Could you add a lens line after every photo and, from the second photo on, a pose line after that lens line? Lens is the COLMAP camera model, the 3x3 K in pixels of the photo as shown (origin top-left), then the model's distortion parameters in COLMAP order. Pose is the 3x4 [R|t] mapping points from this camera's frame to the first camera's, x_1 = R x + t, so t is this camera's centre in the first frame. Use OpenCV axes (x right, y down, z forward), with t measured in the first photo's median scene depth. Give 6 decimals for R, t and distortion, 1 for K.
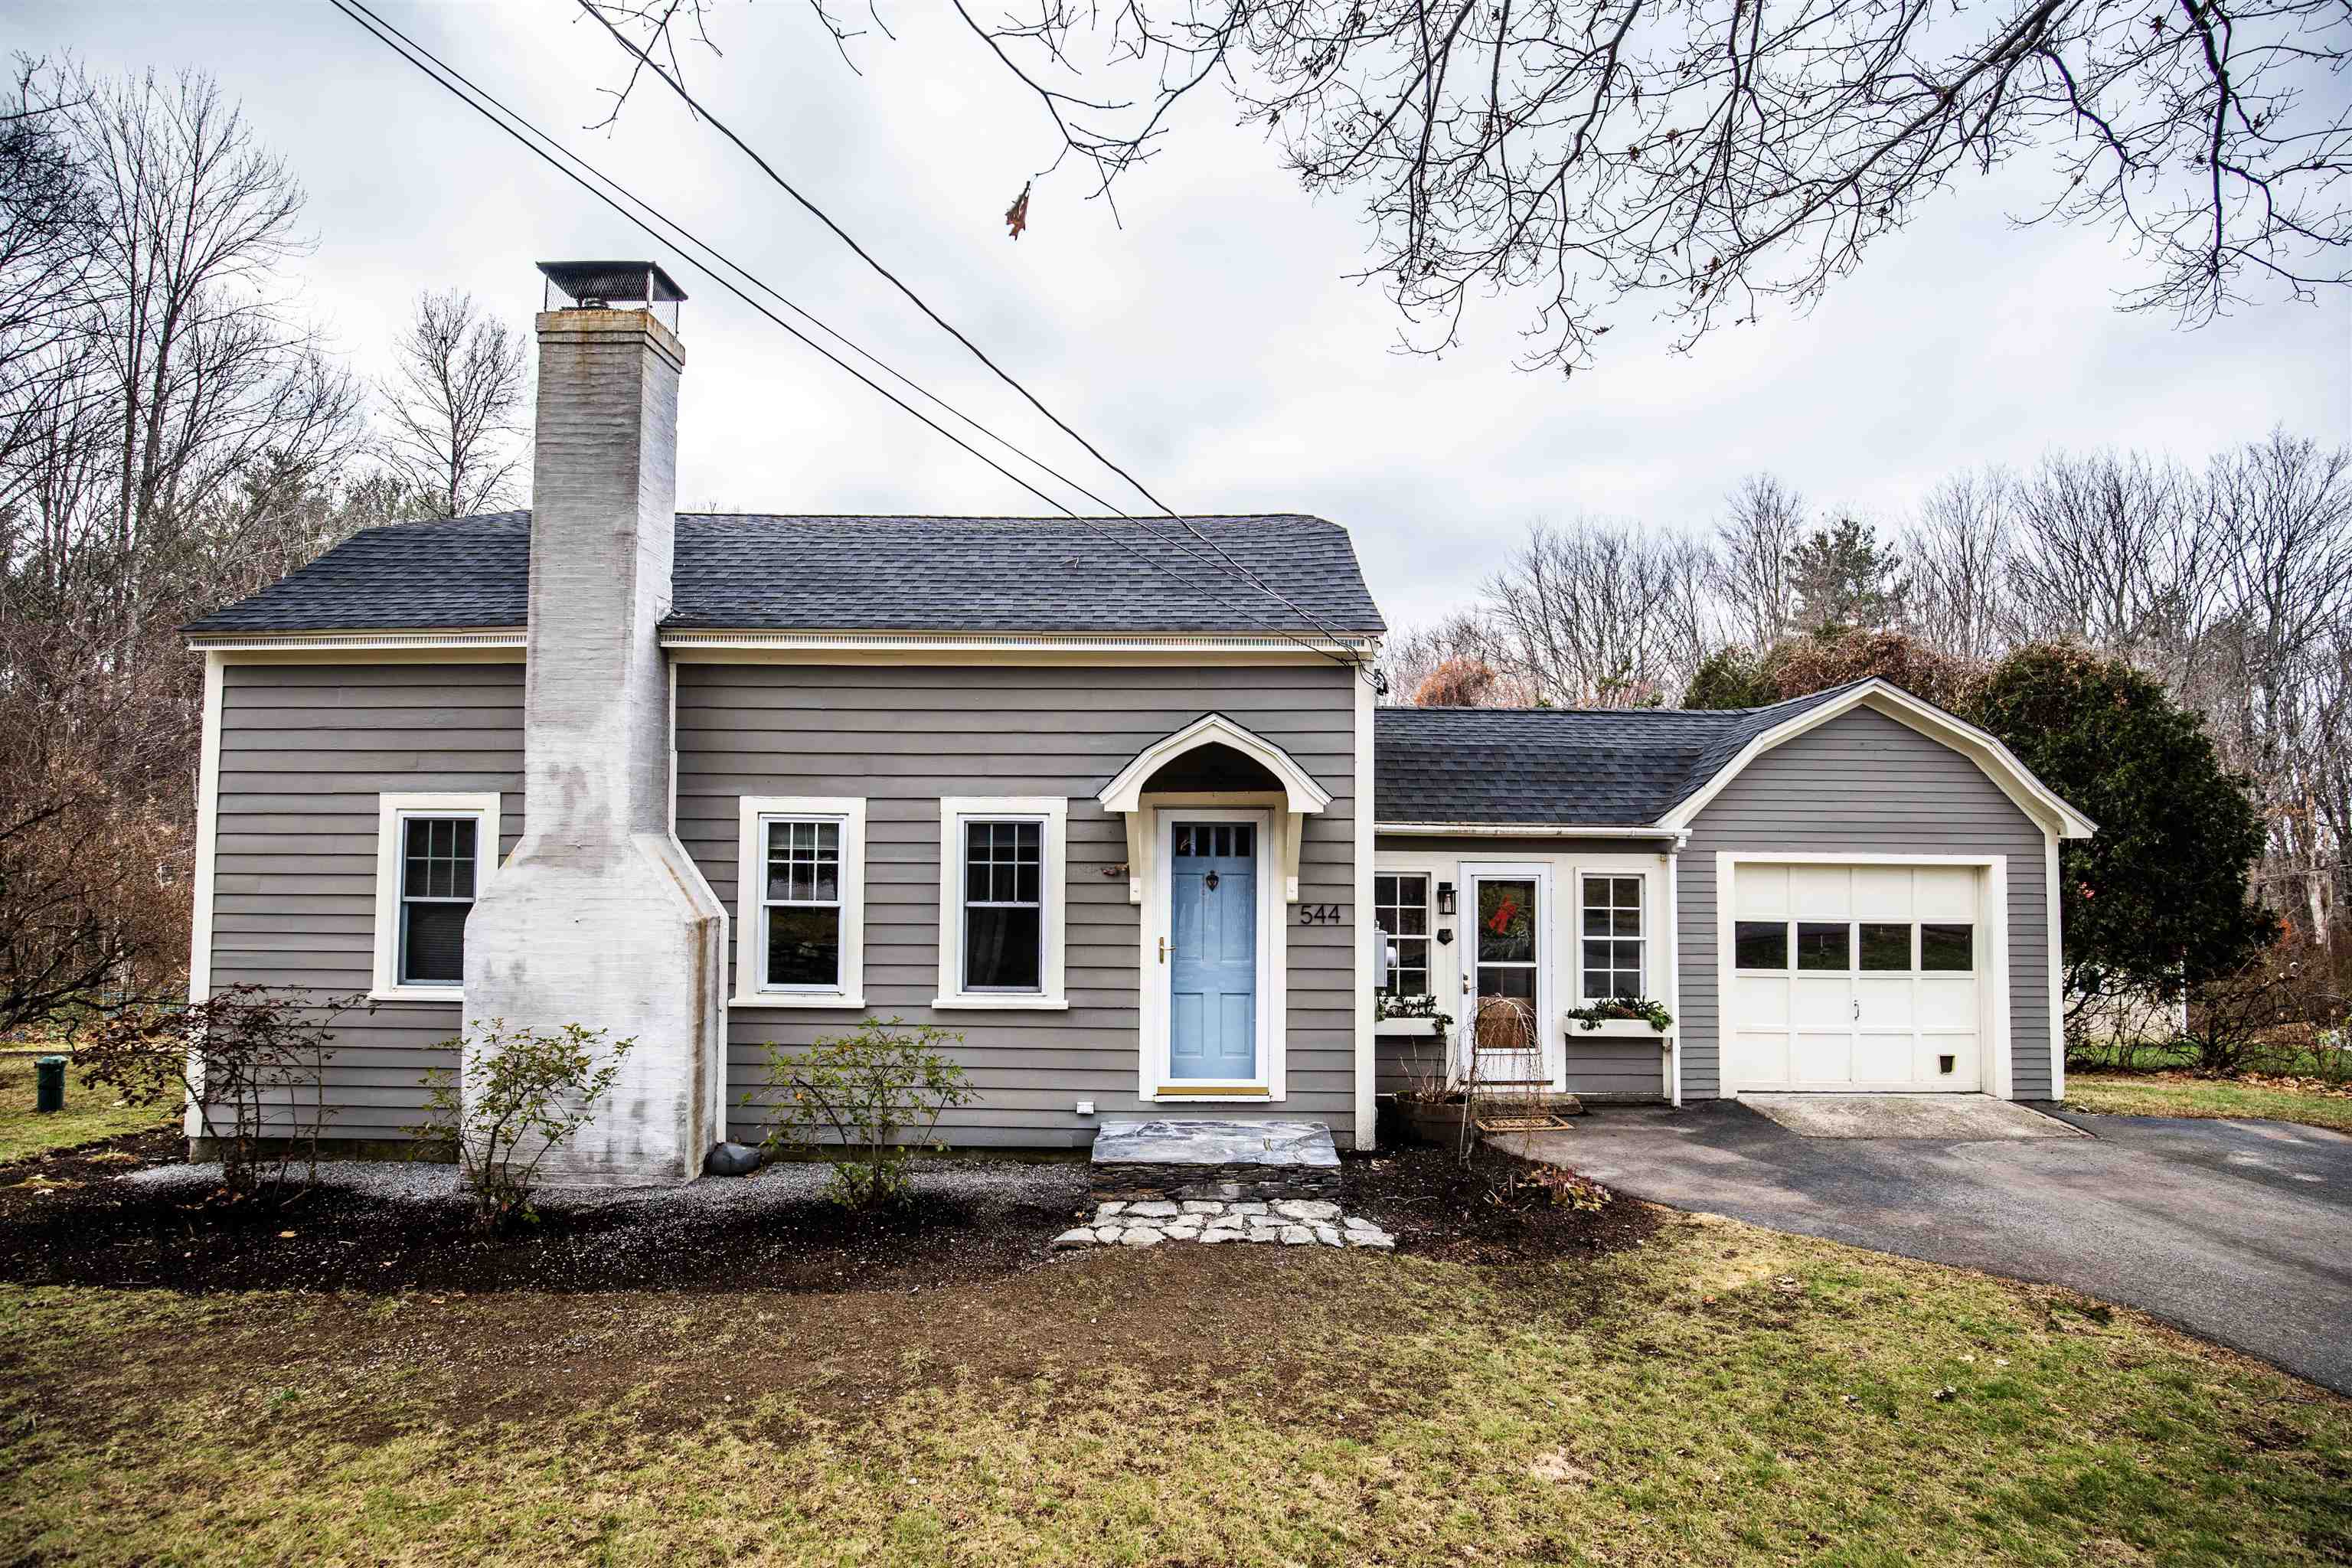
lens RADIAL K [[1083.8, 0, 1174.2], [0, 1083.8, 802.1], [0, 0, 1]] dist [-0.024289, 0.000485]
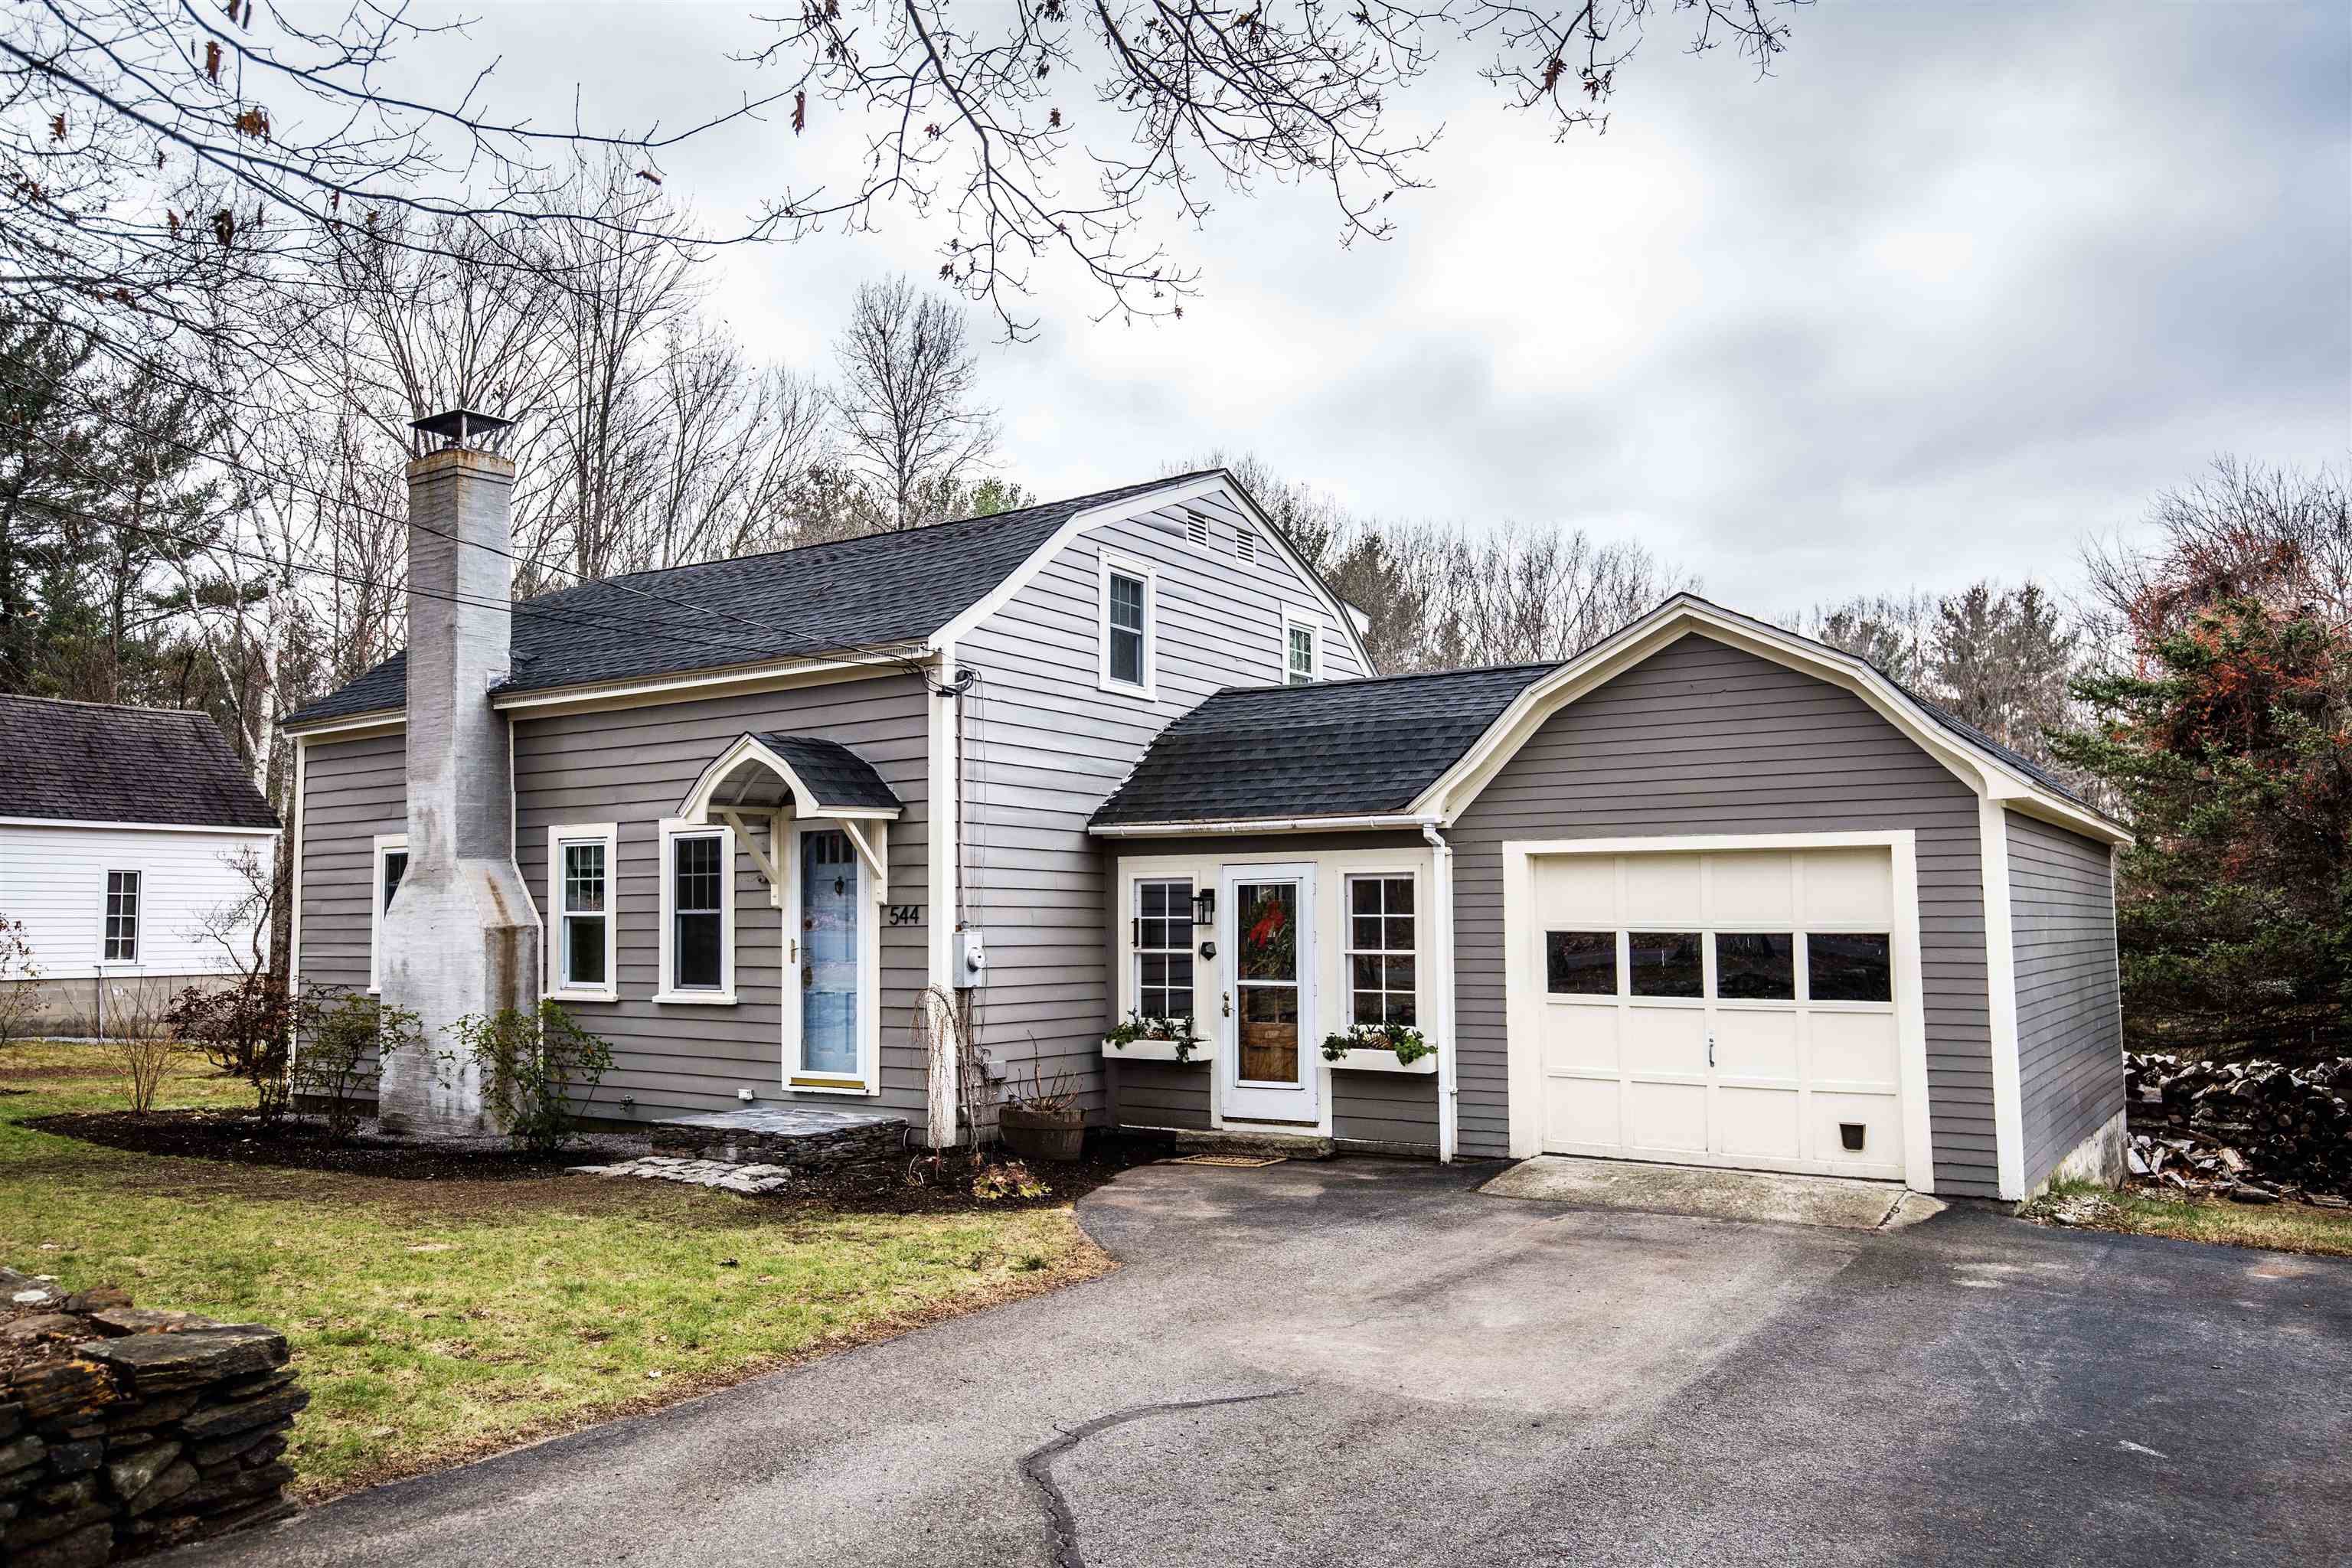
lens RADIAL K [[1694.6, 0, 1174.8], [0, 1694.6, 794.8], [0, 0, 1]] dist [0.008940, 0.002810]
pose [[0.832174, -0.055229, -0.551758, 1.019550], [0.042857, 0.998457, -0.035304, 0.046879], [0.552857, 0.005732, 0.833257, -0.162687]]
